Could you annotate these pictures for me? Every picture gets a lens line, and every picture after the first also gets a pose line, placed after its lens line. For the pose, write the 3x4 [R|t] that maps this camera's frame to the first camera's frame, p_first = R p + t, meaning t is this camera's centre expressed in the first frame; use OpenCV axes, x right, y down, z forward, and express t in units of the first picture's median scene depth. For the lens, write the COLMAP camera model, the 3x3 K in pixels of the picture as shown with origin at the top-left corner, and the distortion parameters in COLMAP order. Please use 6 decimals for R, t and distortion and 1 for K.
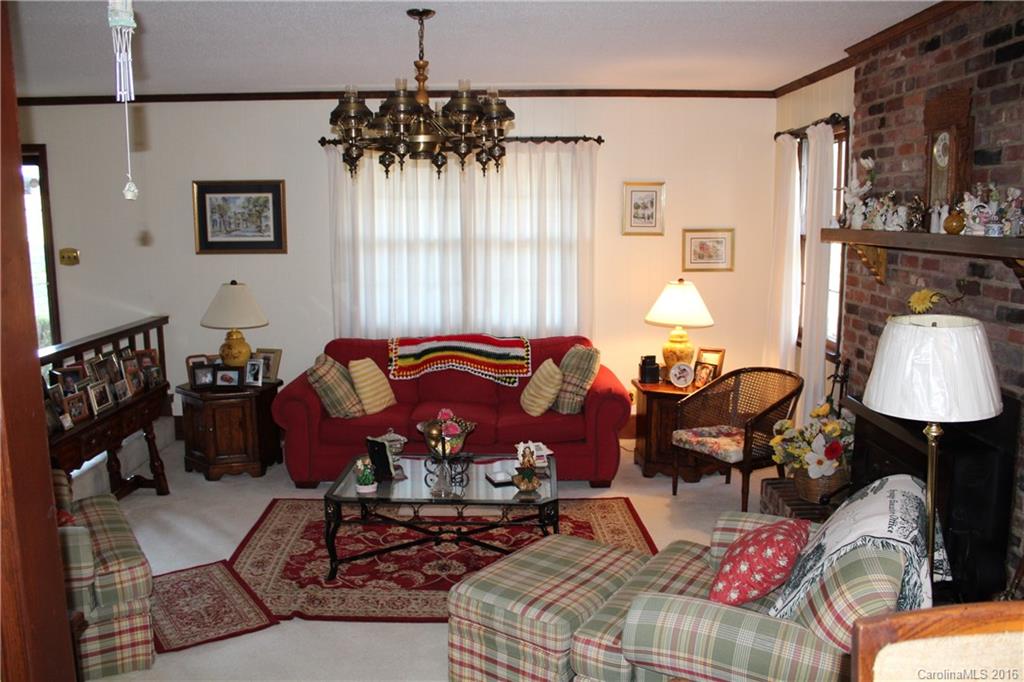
lens RADIAL K [[850.9, 0, 510.4], [0, 850.9, 339.9], [0, 0, 1]] dist [-0.113700, 0.047053]
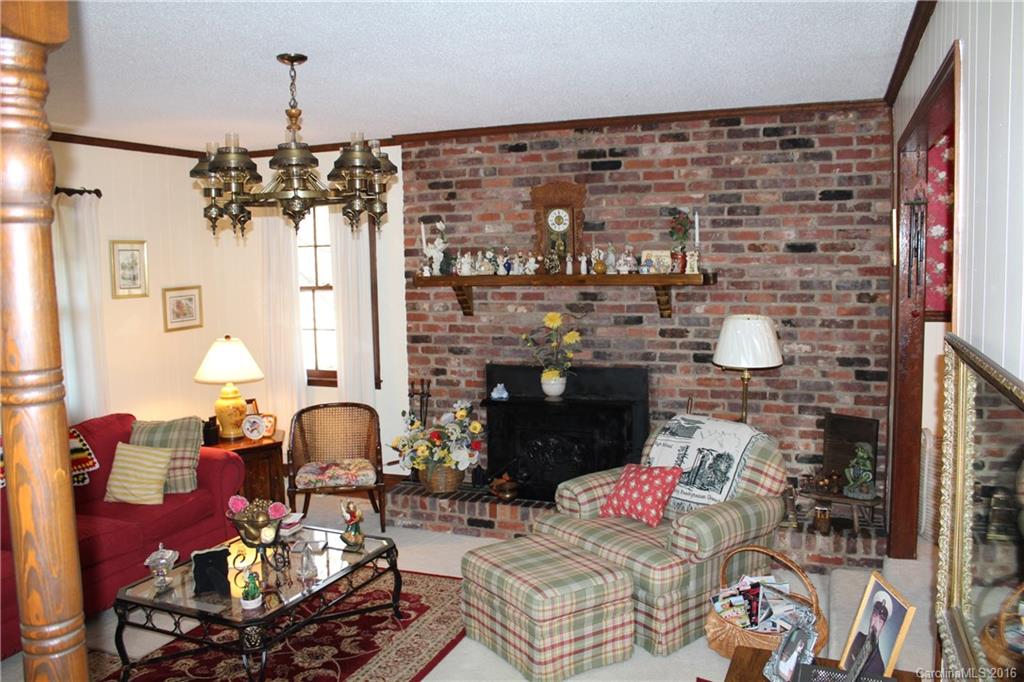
lens RADIAL K [[850.9, 0, 509.2], [0, 850.9, 341.2], [0, 0, 1]] dist [-0.113700, 0.047053]
pose [[0.370535, -0.098585, 0.923572, -0.820823], [0.157418, 0.986632, 0.042161, -0.074741], [-0.915382, 0.129765, 0.381100, 0.423601]]
